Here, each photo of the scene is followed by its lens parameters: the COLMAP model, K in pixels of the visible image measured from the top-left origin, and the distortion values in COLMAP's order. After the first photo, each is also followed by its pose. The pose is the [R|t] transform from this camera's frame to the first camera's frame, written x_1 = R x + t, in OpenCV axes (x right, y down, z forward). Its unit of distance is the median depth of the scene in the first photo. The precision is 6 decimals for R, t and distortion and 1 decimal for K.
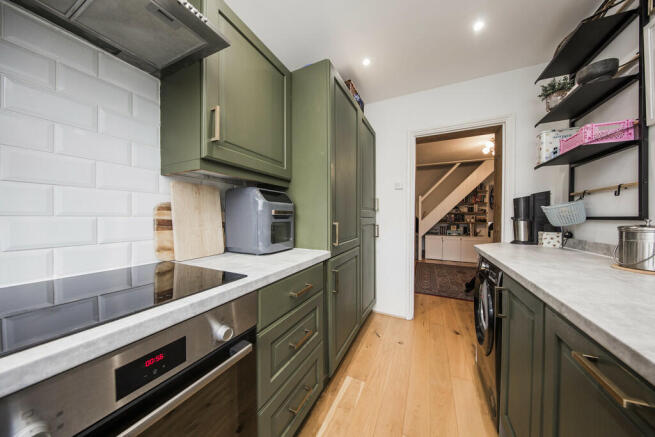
lens RADIAL K [[208.4, 0, 328.8], [0, 208.4, 218.9], [0, 0, 1]] dist [-0.000135, -0.000129]
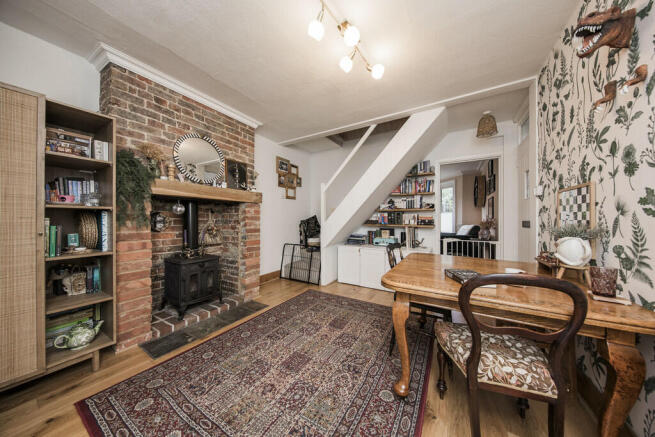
lens RADIAL K [[208.4, 0, 328.0], [0, 208.4, 221.2], [0, 0, 1]] dist [-0.000135, -0.000129]
pose [[0.995740, 0.005382, -0.092049, 0.502391], [-0.006515, 0.999907, -0.012015, 0.014014], [0.091975, 0.012563, 0.995682, 0.368469]]
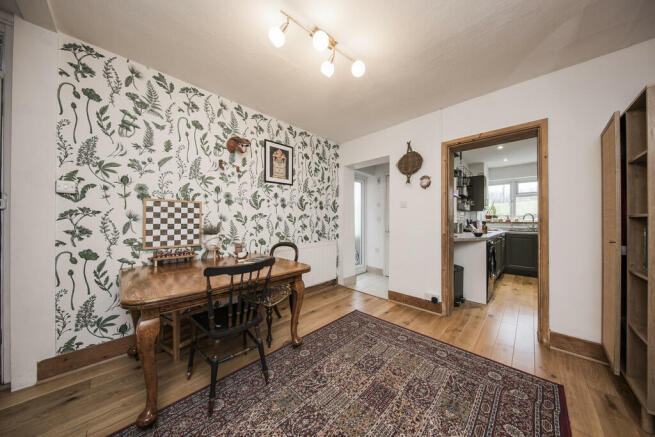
lens RADIAL K [[208.4, 0, 326.8], [0, 208.4, 220.1], [0, 0, 1]] dist [-0.000135, -0.000129]
pose [[-0.947553, -0.005929, 0.319545, 0.409758], [-0.005087, 0.999981, 0.003468, -0.000044], [-0.319559, 0.001661, -0.947565, 0.924241]]
